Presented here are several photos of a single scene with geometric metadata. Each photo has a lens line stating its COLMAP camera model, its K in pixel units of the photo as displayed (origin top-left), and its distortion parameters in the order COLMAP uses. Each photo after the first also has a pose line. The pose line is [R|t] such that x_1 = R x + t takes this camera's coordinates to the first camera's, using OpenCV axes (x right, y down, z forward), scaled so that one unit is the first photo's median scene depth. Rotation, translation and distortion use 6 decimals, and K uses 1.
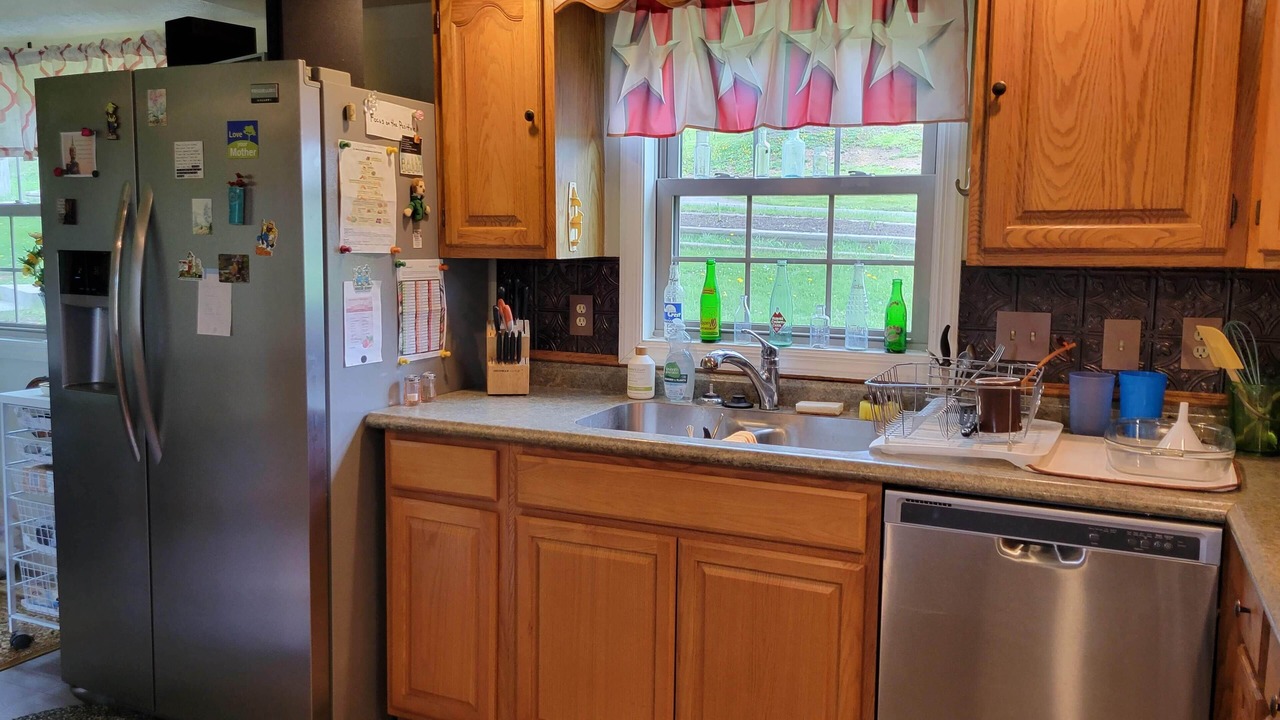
lens RADIAL K [[1039.7, 0, 622.6], [0, 1039.7, 354.8], [0, 0, 1]] dist [0.040762, -0.001539]
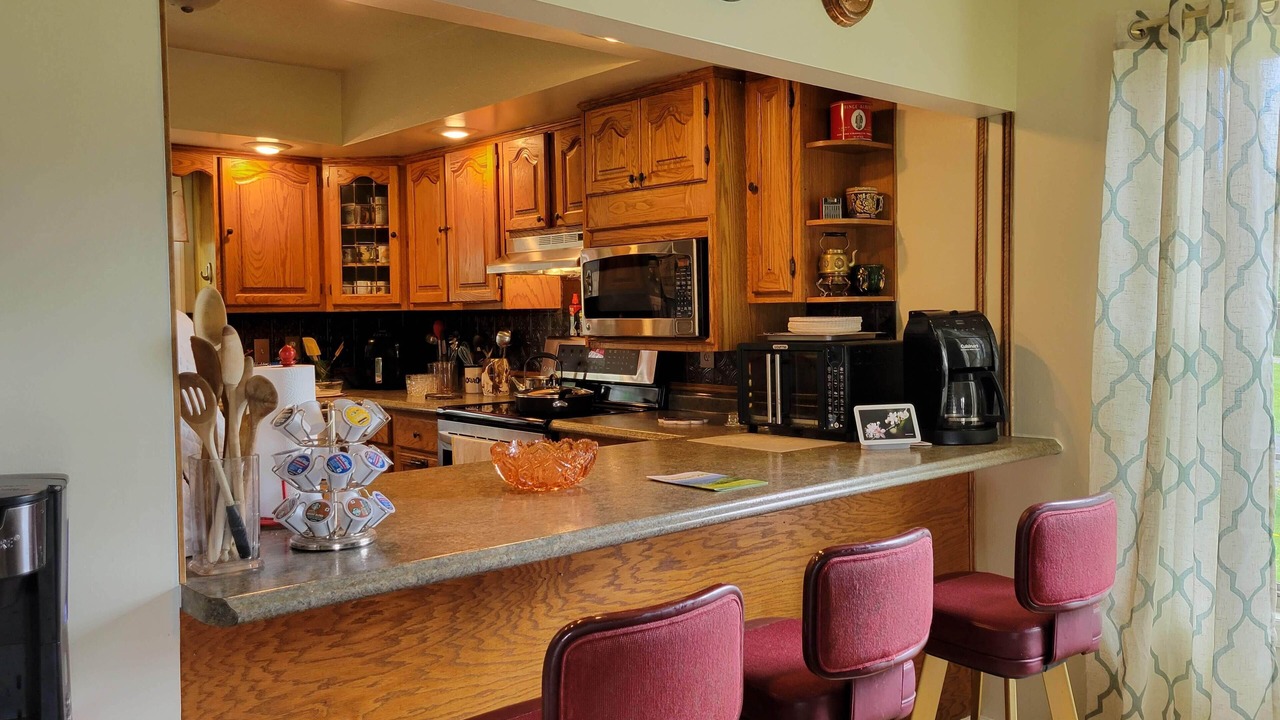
lens RADIAL K [[1039.7, 0, 622.6], [0, 1039.7, 354.8], [0, 0, 1]] dist [0.040762, -0.001539]
pose [[0.398573, -0.043842, 0.916088, -1.093231], [0.122604, 0.992438, -0.005846, 0.092961], [-0.908905, 0.114646, 0.400935, -0.480438]]
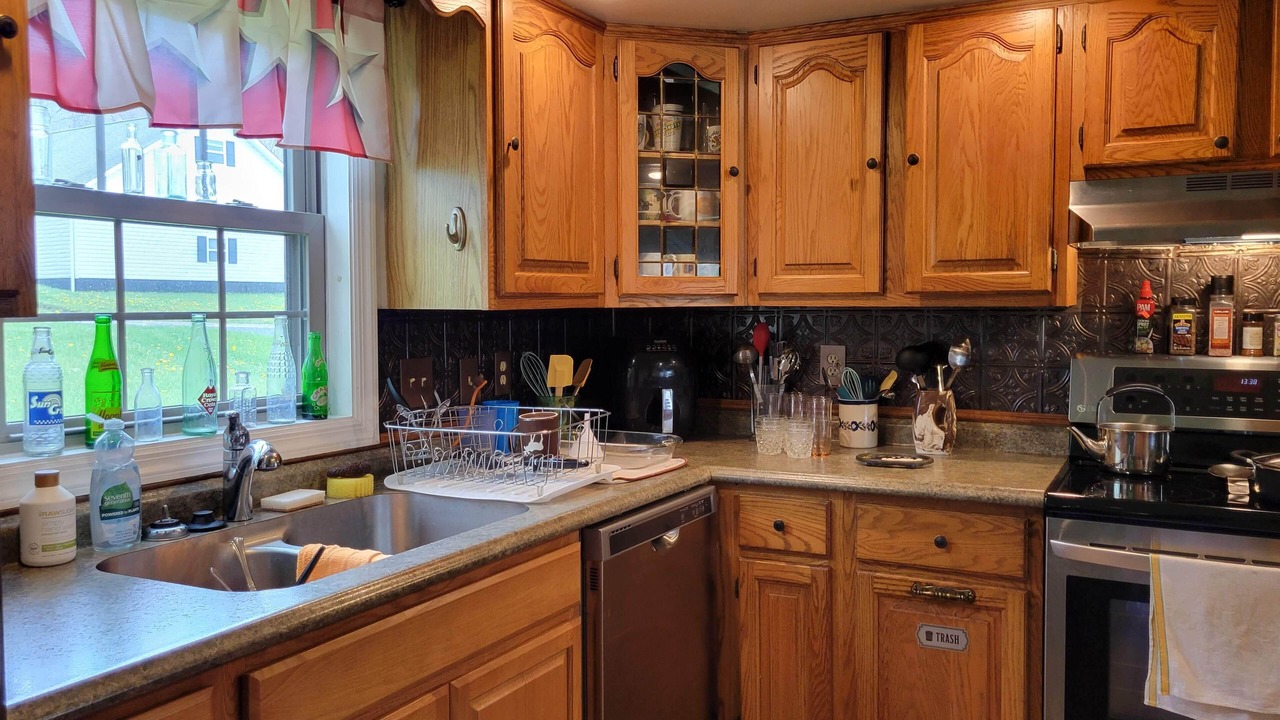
lens RADIAL K [[1039.7, 0, 622.6], [0, 1039.7, 354.8], [0, 0, 1]] dist [0.040762, -0.001539]
pose [[0.044632, -0.052585, 0.997619, -0.587770], [0.122744, 0.991336, 0.046762, -0.064638], [-0.991434, 0.120364, 0.050700, 0.721336]]
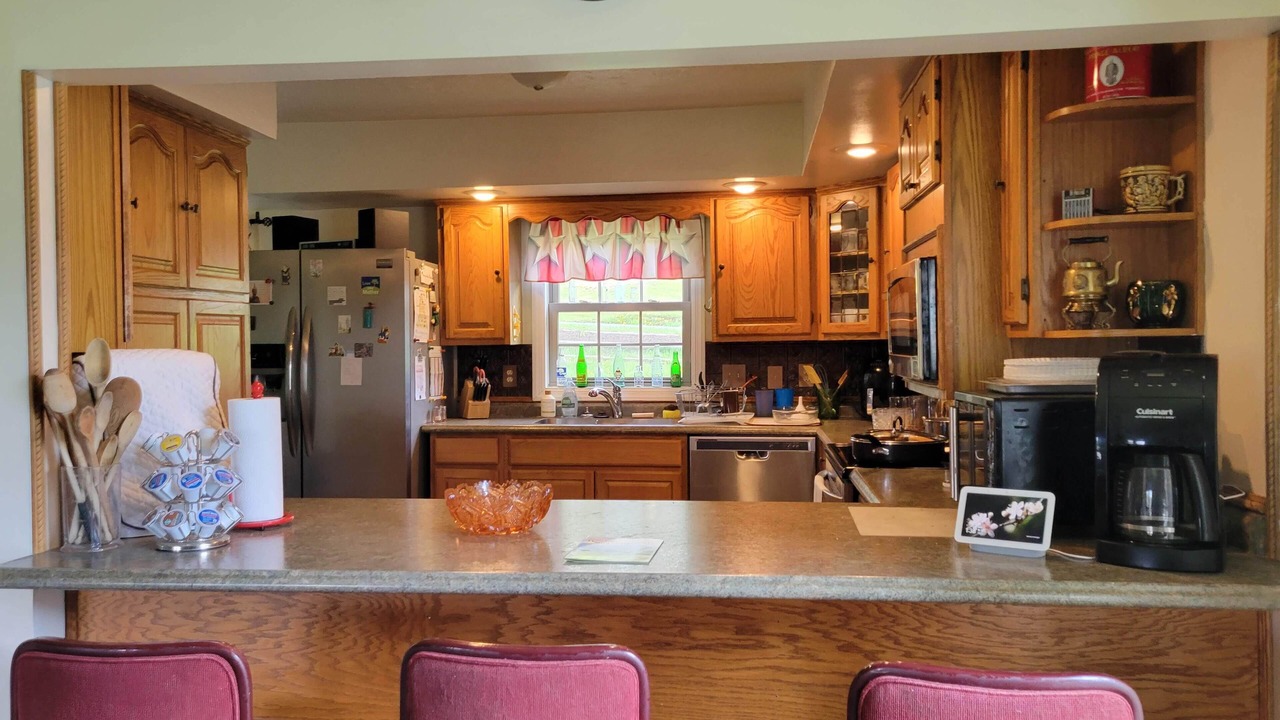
lens RADIAL K [[1039.7, 0, 622.6], [0, 1039.7, 354.8], [0, 0, 1]] dist [0.040762, -0.001539]
pose [[0.951842, -0.017879, 0.306067, -0.476322], [0.050868, 0.993671, -0.100150, 0.137443], [-0.302340, 0.110896, 0.946727, -0.936542]]
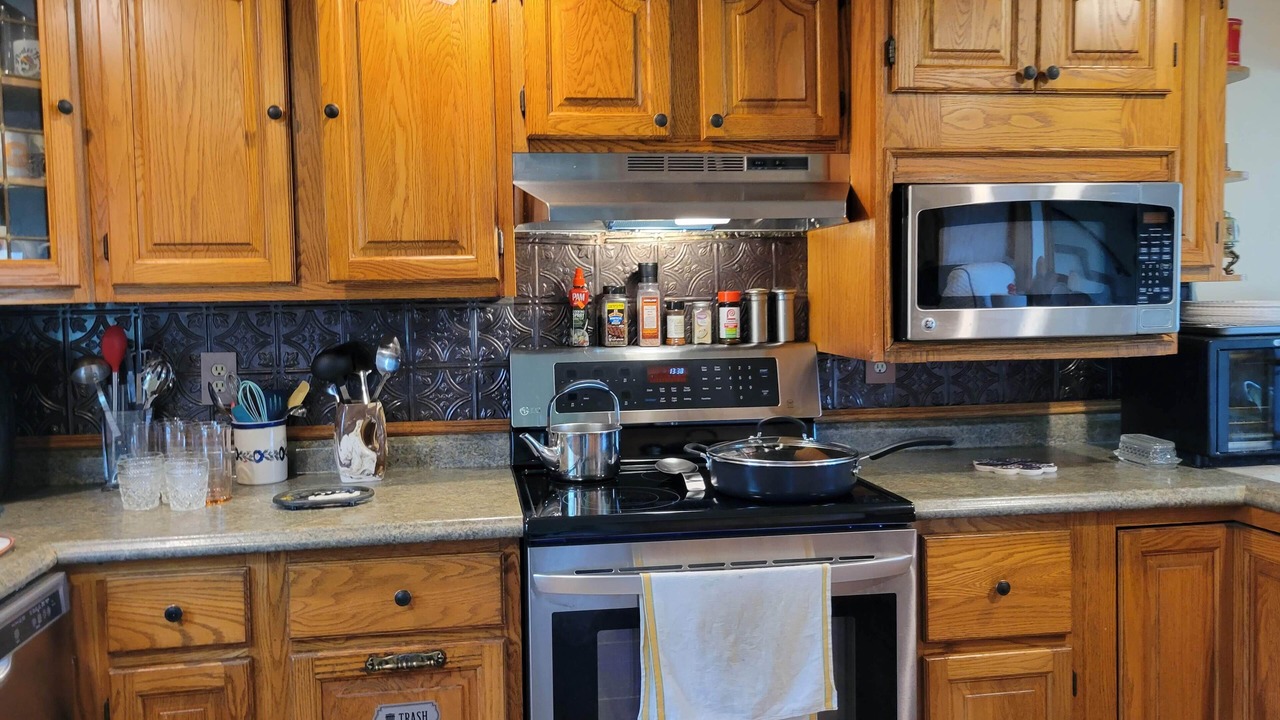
lens RADIAL K [[1058.9, 0, 639.9], [0, 1058.9, 346.6], [0, 0, 1]] dist [0.036500, -0.014220]
pose [[-0.562746, -0.035302, 0.825876, -0.364270], [0.115244, 0.985980, 0.120672, -0.064815], [-0.818557, 0.163085, -0.550788, 0.751165]]
